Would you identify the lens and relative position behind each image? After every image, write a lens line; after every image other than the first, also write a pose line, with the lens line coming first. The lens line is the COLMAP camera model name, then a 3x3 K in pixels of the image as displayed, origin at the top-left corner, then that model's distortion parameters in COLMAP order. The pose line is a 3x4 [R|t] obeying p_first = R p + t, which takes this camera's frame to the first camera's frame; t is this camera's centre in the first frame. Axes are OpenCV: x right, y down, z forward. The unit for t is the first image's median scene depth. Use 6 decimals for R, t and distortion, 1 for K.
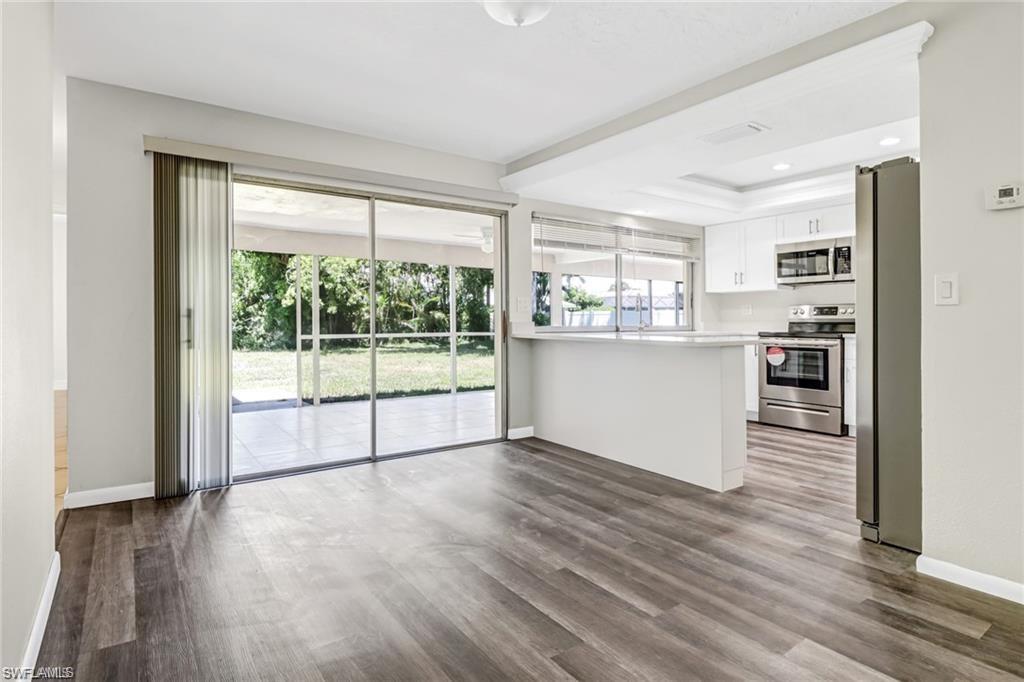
lens RADIAL K [[532.8, 0, 538.7], [0, 532.8, 308.8], [0, 0, 1]] dist [-0.003334, -0.006117]
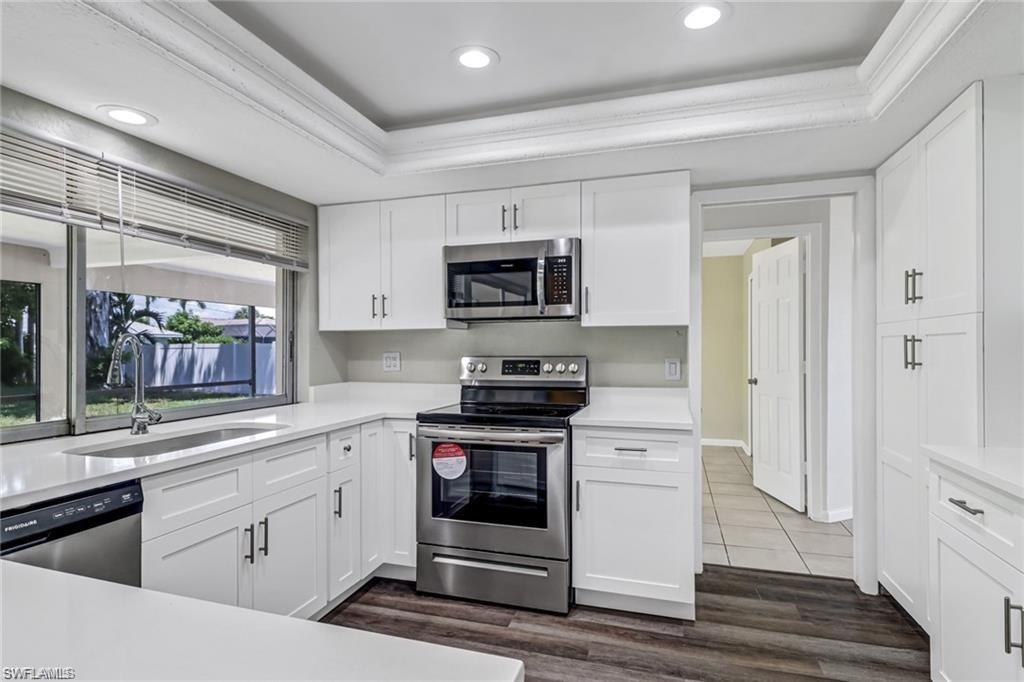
lens RADIAL K [[532.8, 0, 495.6], [0, 532.8, 344.0], [0, 0, 1]] dist [-0.003334, -0.006117]
pose [[0.831004, 0.001374, 0.556264, 0.202376], [-0.006768, 0.999948, 0.007640, -0.027761], [-0.556225, -0.010114, 0.830970, 0.564477]]
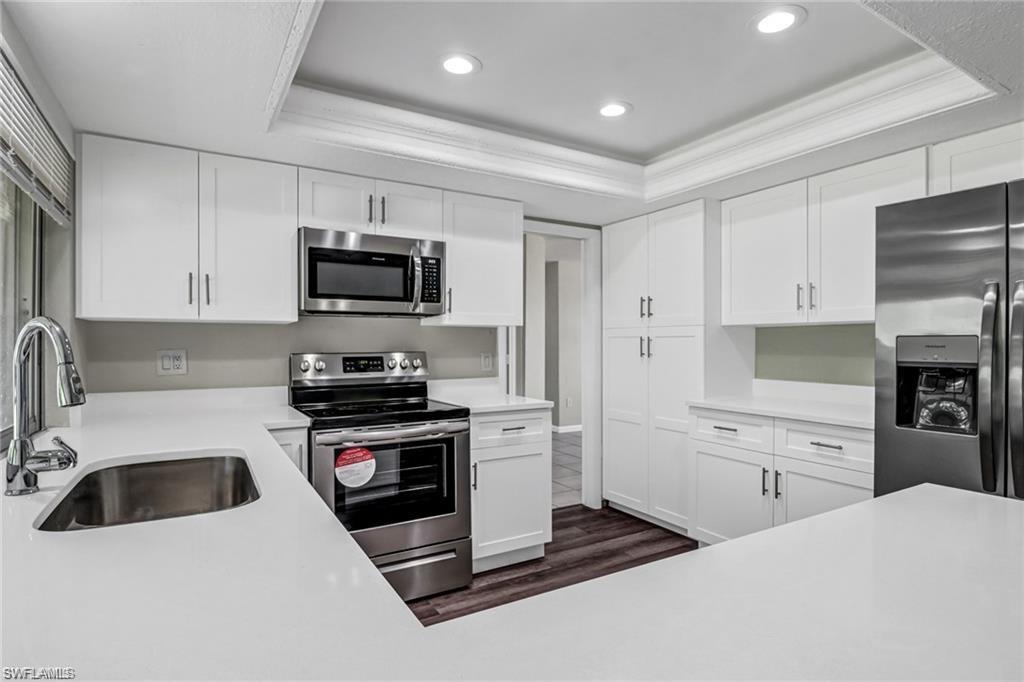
lens RADIAL K [[532.8, 0, 532.0], [0, 532.8, 338.0], [0, 0, 1]] dist [-0.003334, -0.006117]
pose [[0.110918, 0.012280, 0.993754, -0.001987], [-0.016184, 0.999813, -0.010548, -0.022114], [-0.993698, -0.014913, 0.111096, 0.812746]]
